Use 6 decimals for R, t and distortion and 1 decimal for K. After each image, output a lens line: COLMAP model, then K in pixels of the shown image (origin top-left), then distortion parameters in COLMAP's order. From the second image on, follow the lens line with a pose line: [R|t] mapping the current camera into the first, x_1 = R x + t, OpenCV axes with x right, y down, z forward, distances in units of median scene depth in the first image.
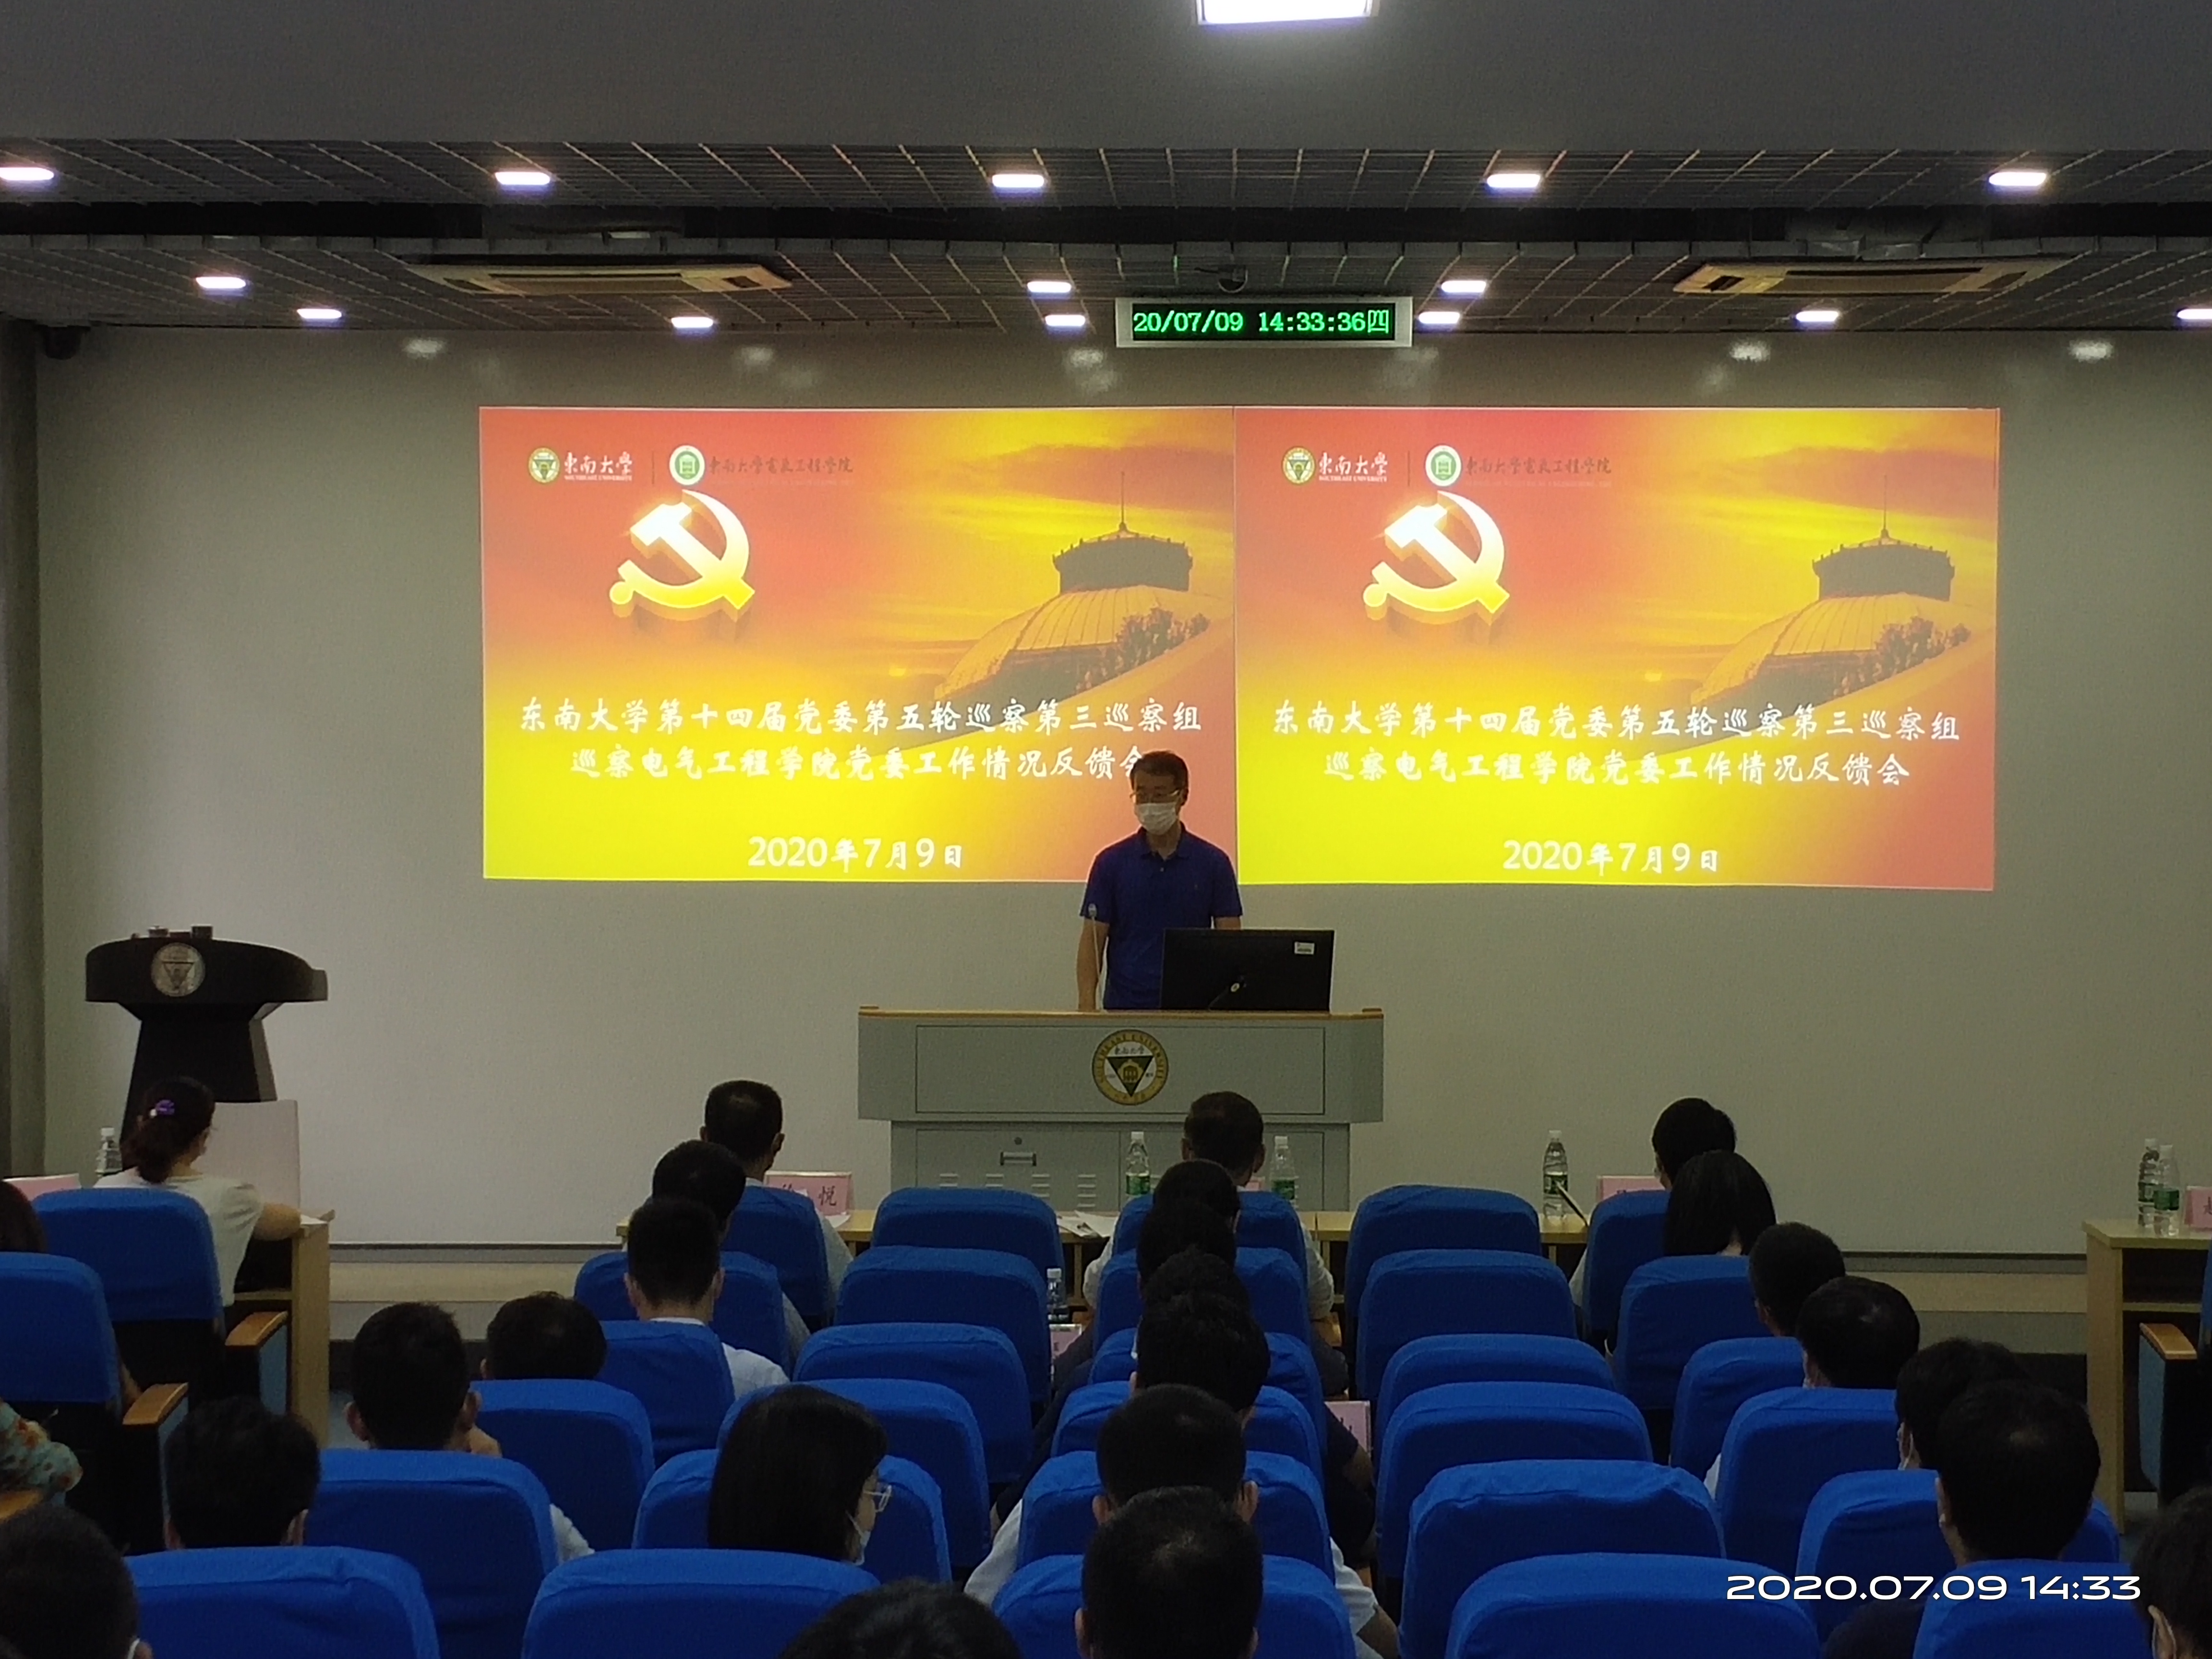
lens RADIAL K [[4805.9, 0, 1109.7], [0, 4805.9, 832.3], [0, 0, 1]] dist [0.144257, 0.000000]
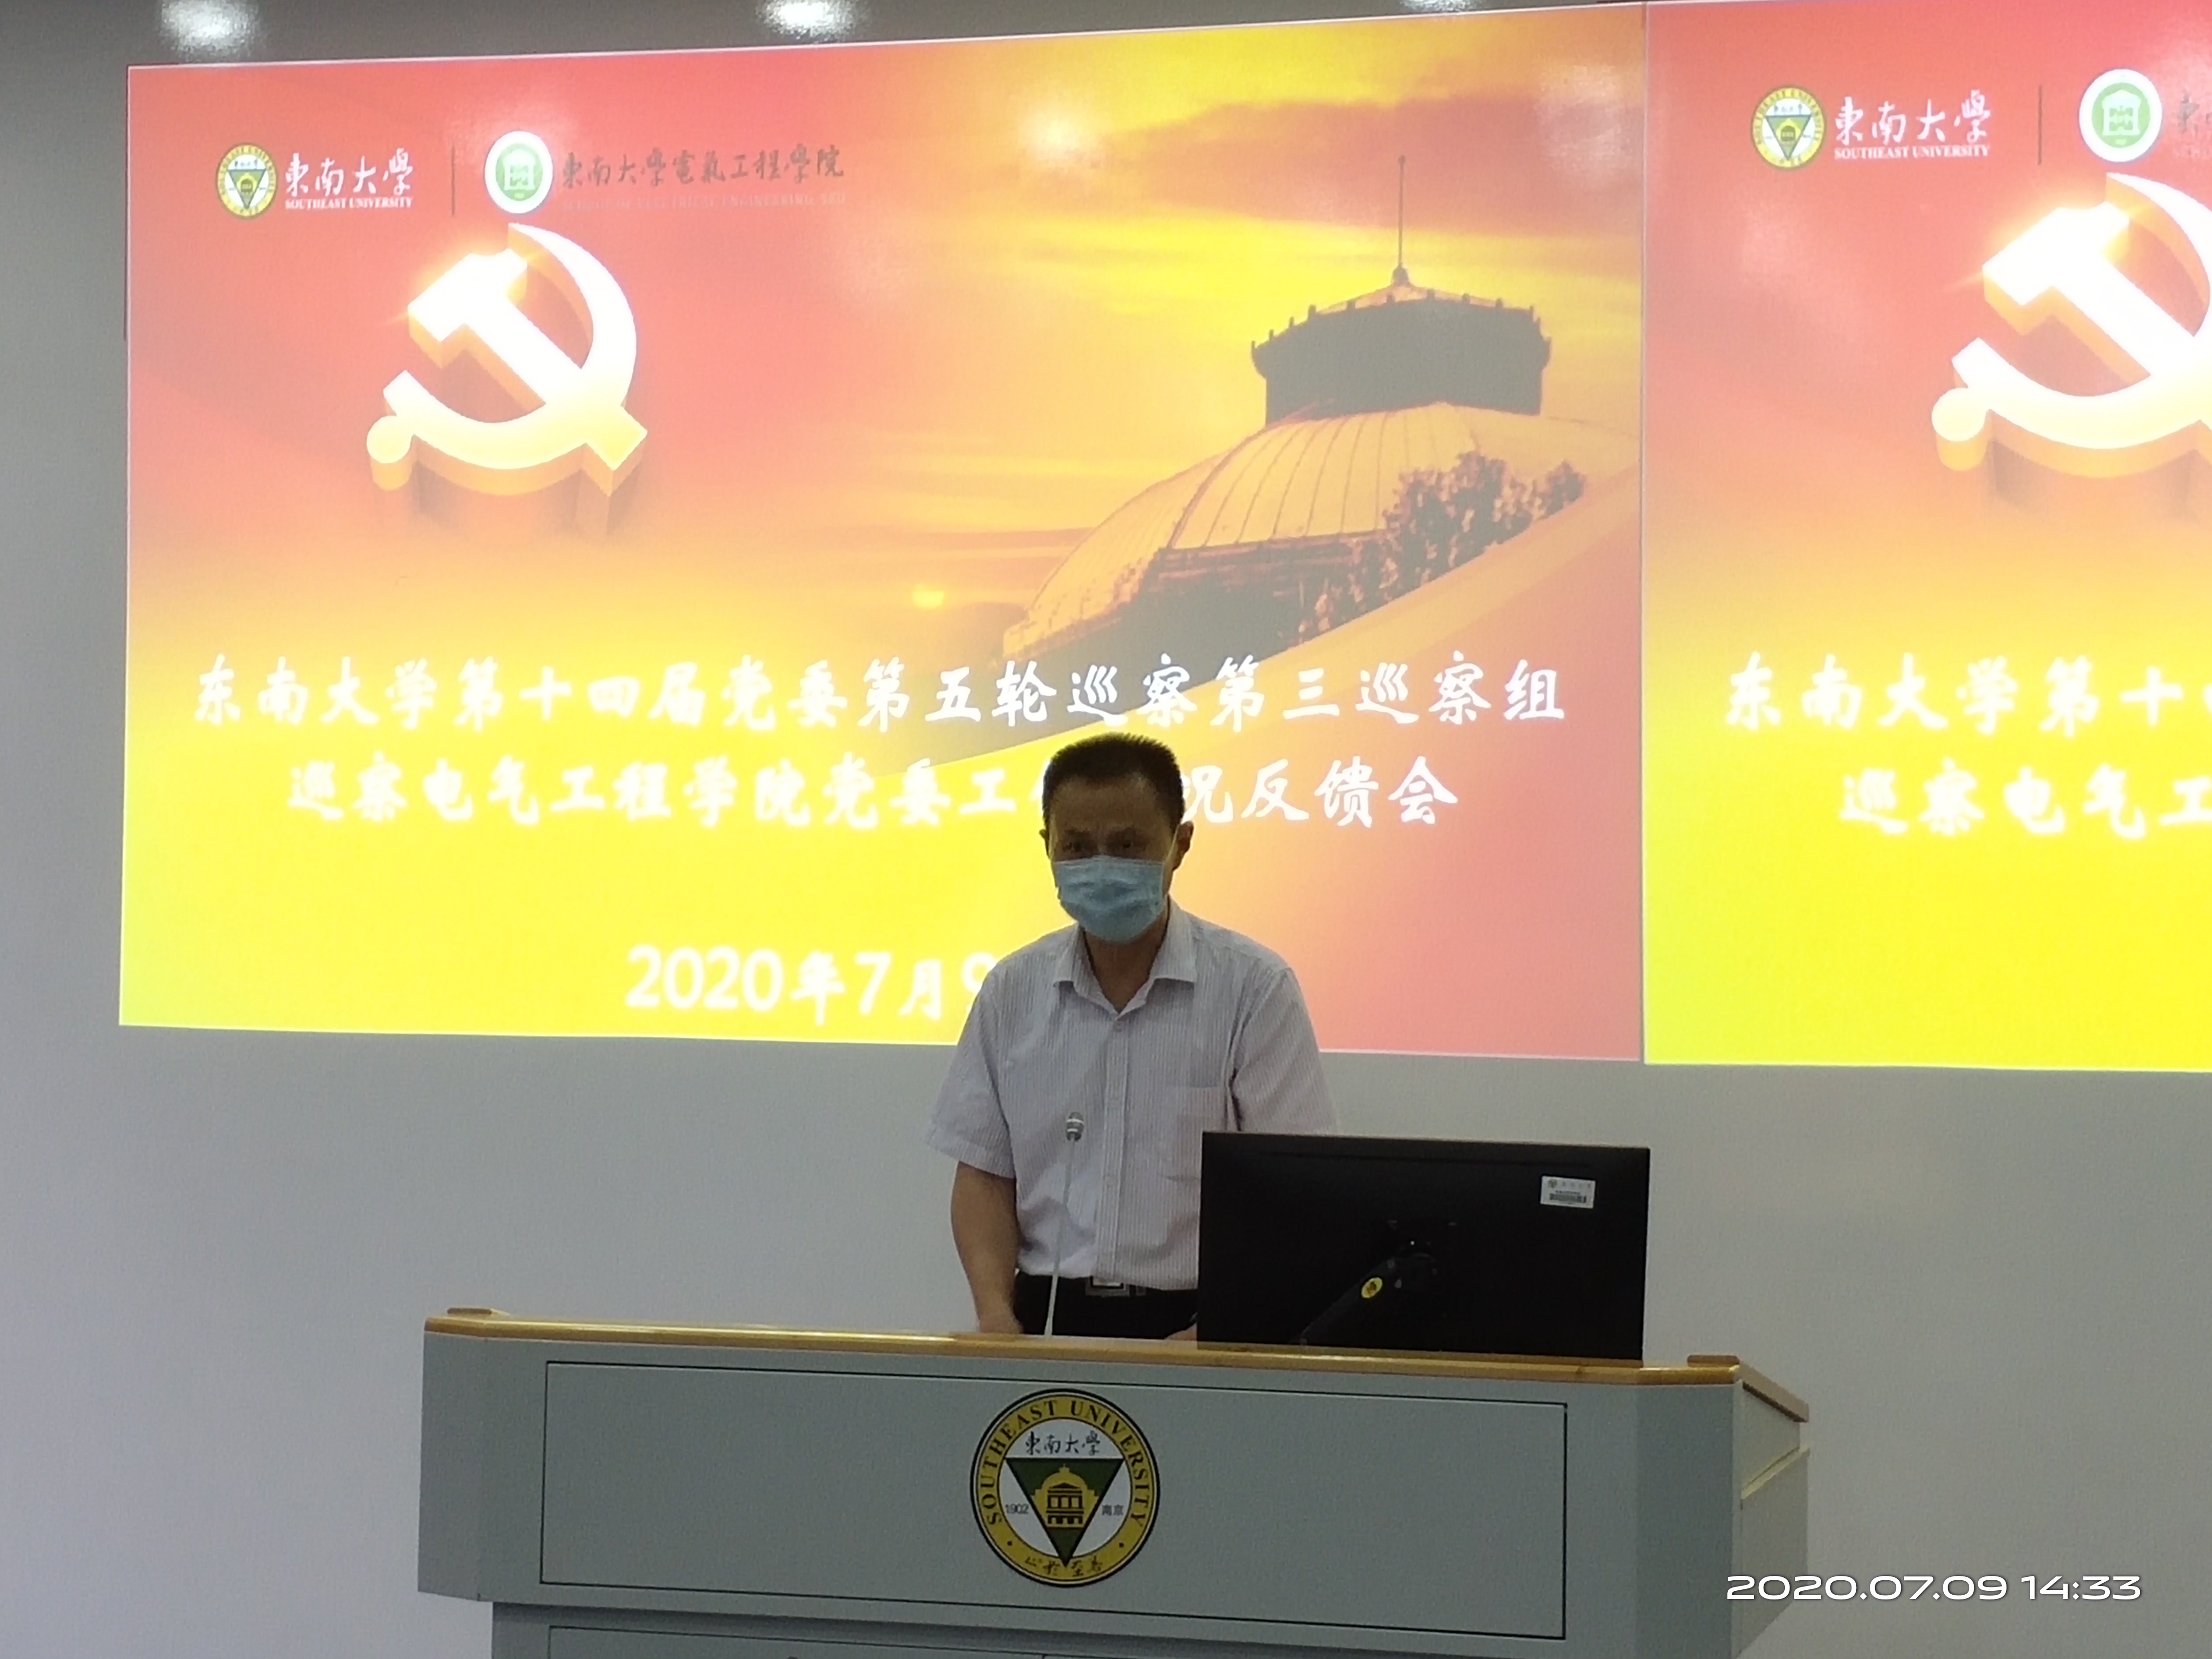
lens RADIAL K [[4805.9, 0, 1111.6], [0, 4805.9, 842.9], [0, 0, 1]] dist [0.144257, 0.000000]
pose [[0.967150, 0.006866, -0.254113, 0.093031], [-0.022536, 0.998015, -0.058807, 0.017814], [0.253205, 0.062602, 0.965385, 0.555251]]
